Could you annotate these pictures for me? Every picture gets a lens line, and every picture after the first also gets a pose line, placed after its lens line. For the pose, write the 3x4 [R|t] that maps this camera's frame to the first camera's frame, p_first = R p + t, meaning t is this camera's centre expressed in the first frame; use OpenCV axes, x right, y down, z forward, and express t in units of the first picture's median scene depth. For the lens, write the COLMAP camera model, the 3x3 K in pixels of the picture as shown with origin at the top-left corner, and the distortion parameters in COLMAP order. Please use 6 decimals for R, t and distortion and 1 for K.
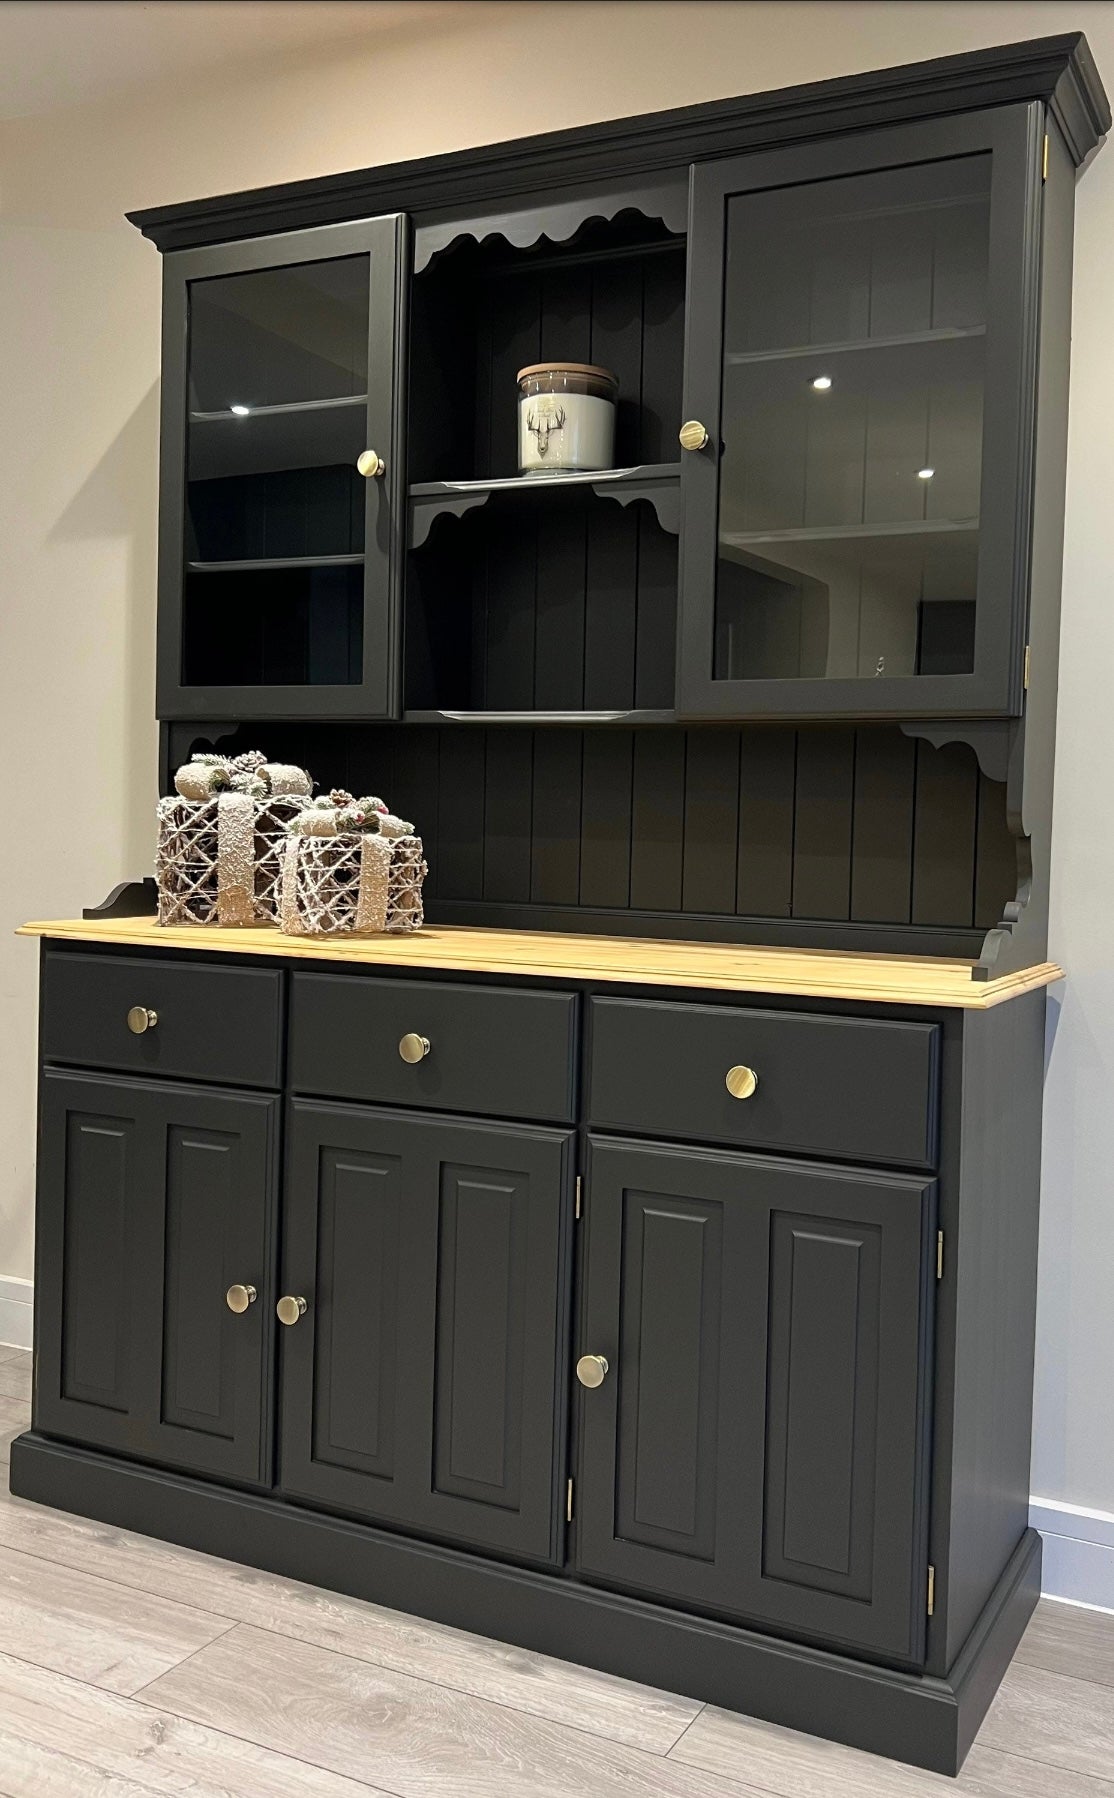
lens RADIAL K [[1556.7, 0, 662.2], [0, 1556.7, 886.6], [0, 0, 1]] dist [0.026823, -0.025084]
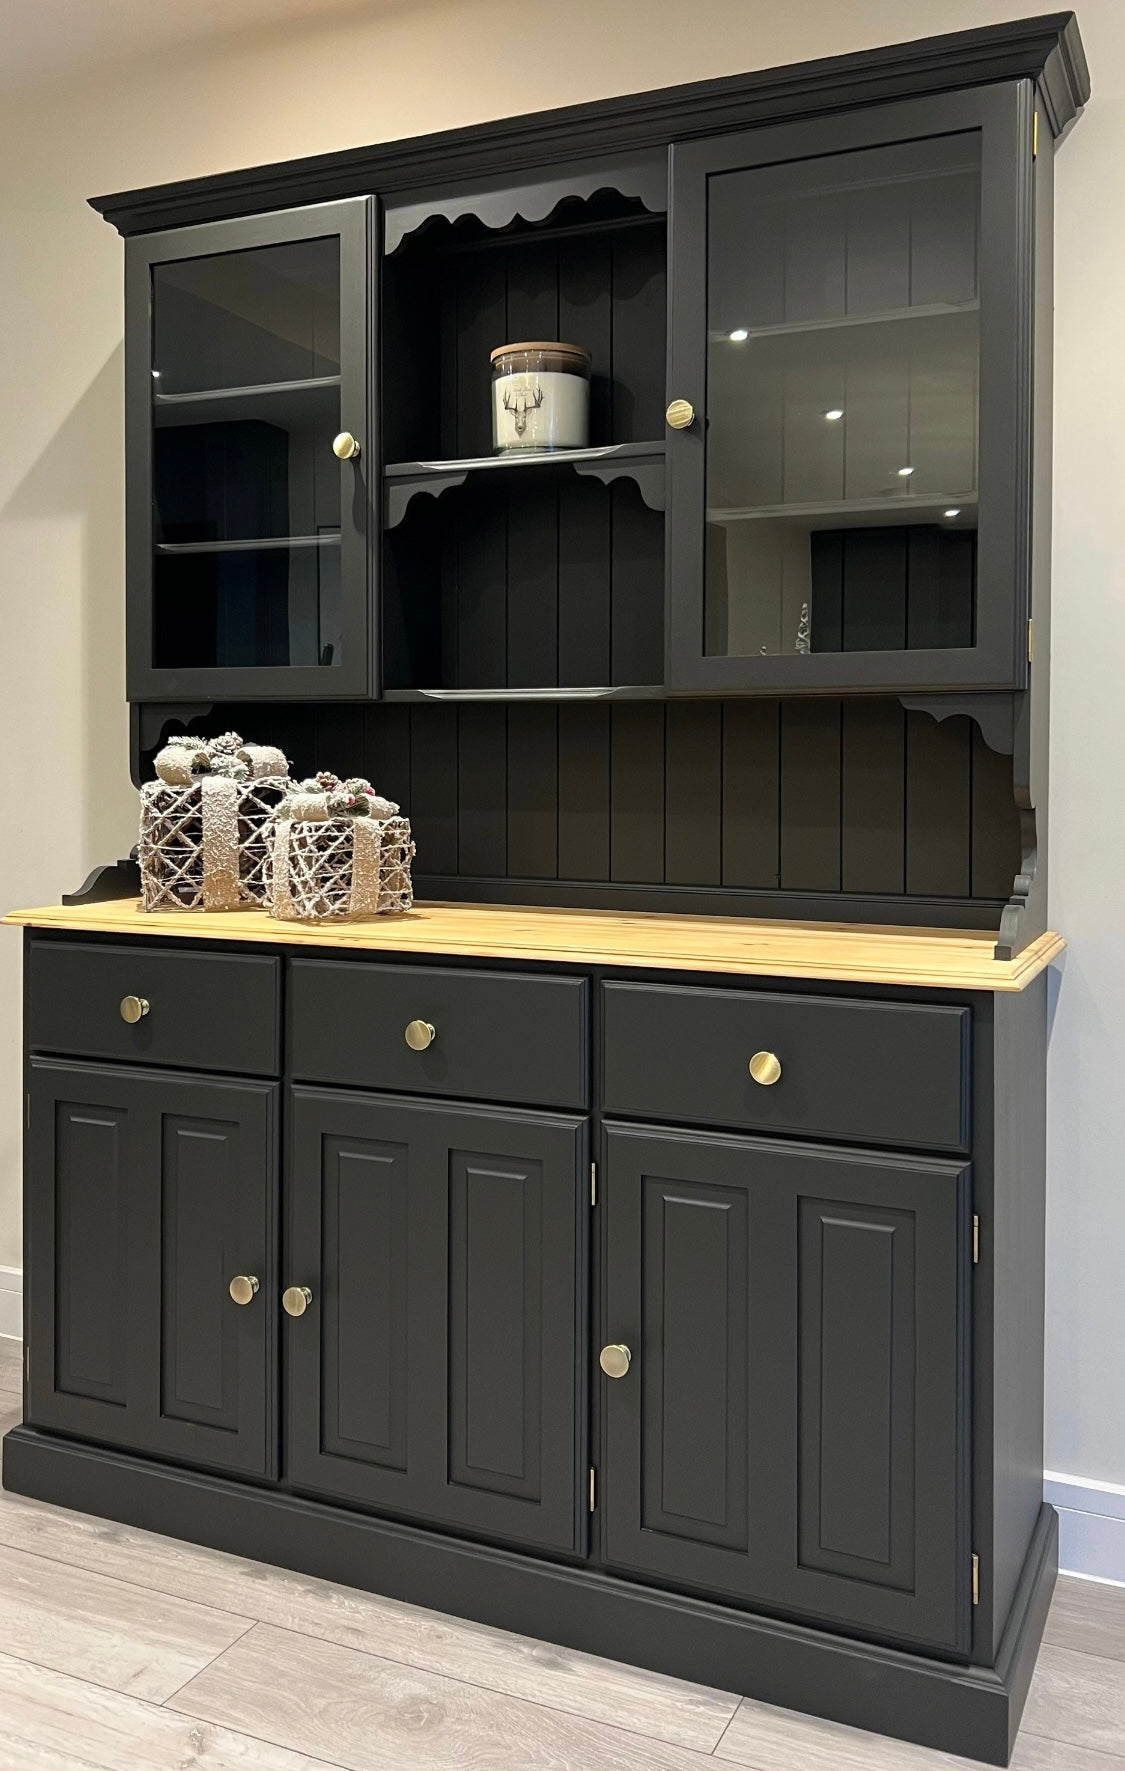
lens RADIAL K [[1562.6, 0, 532.0], [0, 1562.6, 793.5], [0, 0, 1]] dist [0.041480, -0.051658]
pose [[0.999691, -0.024784, 0.002090, -0.081068], [0.024811, 0.999596, -0.013880, -0.033047], [-0.001745, 0.013927, 0.999901, -0.002495]]
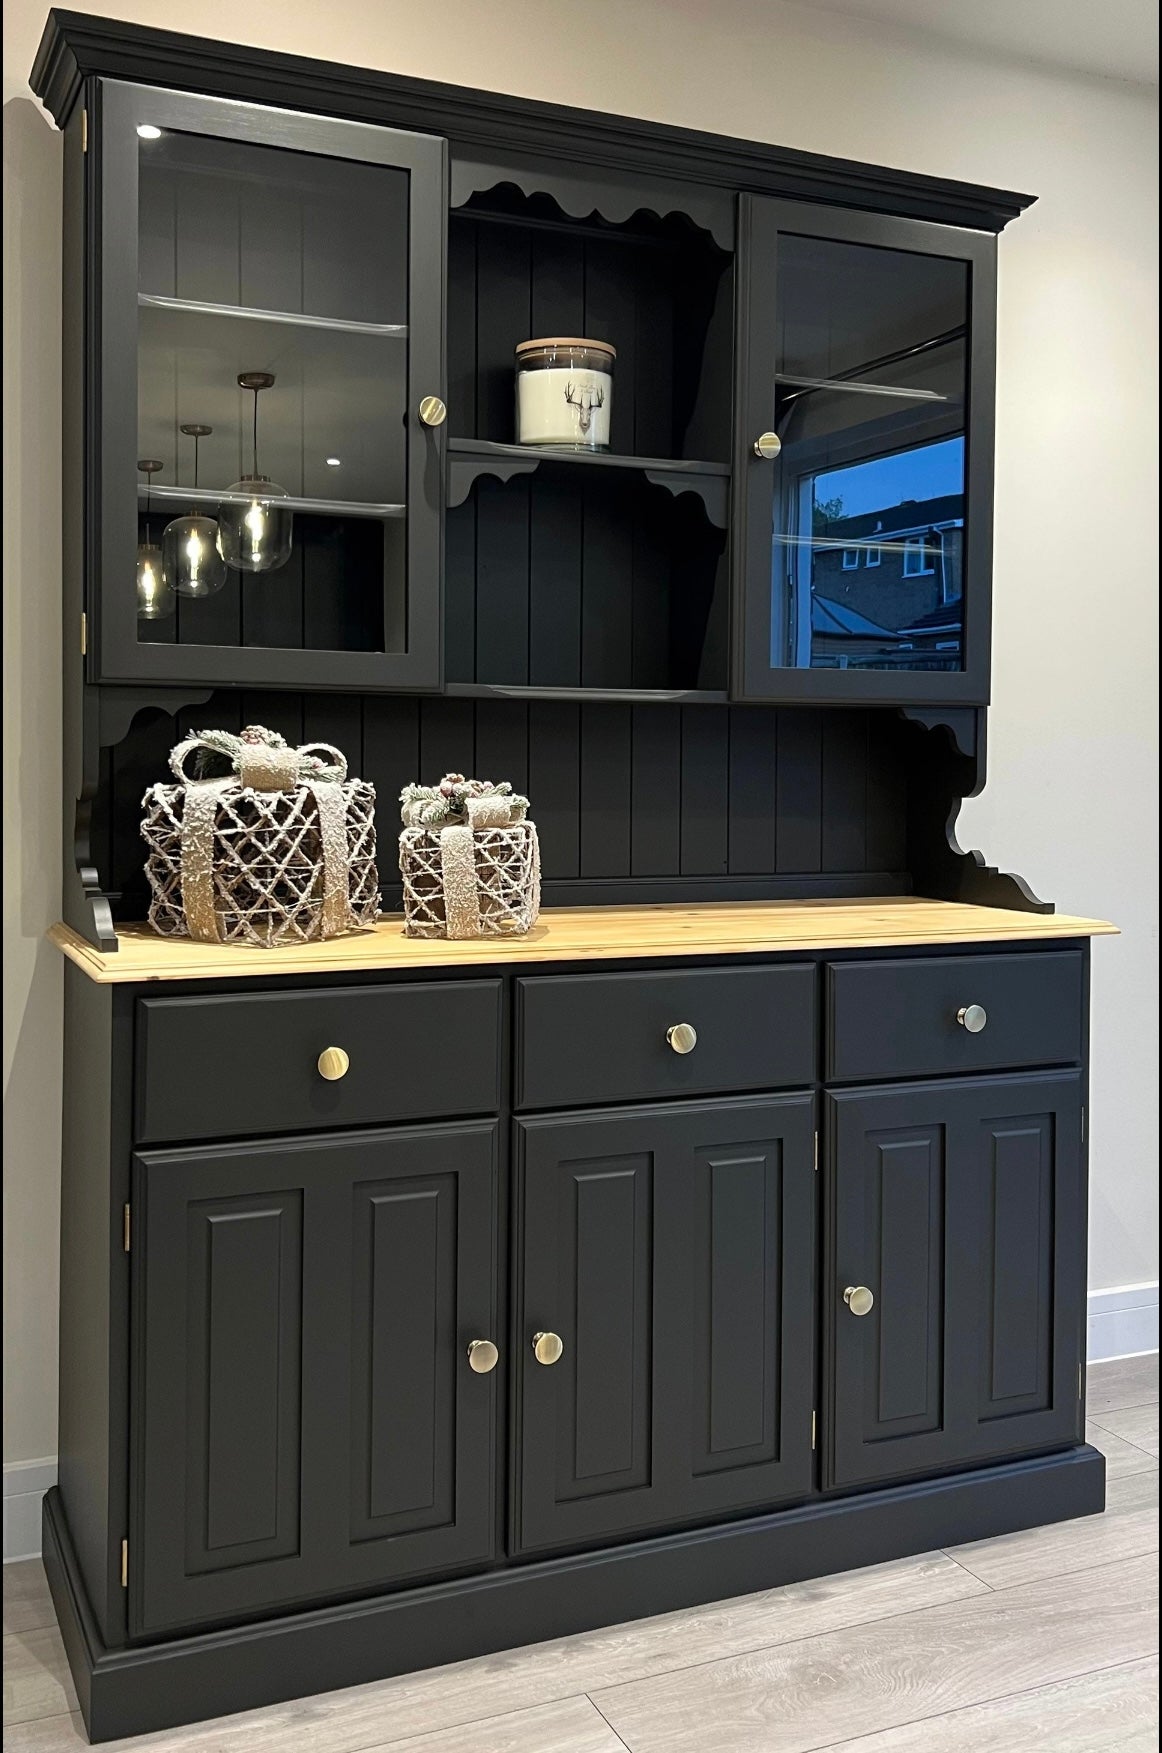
lens RADIAL K [[1628.7, 0, 564.4], [0, 1628.7, 785.1], [0, 0, 1]] dist [0.014601, 0.000000]
pose [[0.639333, -0.039464, 0.767917, -0.935301], [0.035353, 0.999135, 0.021913, -0.077890], [-0.768117, 0.013139, 0.640175, 0.367957]]
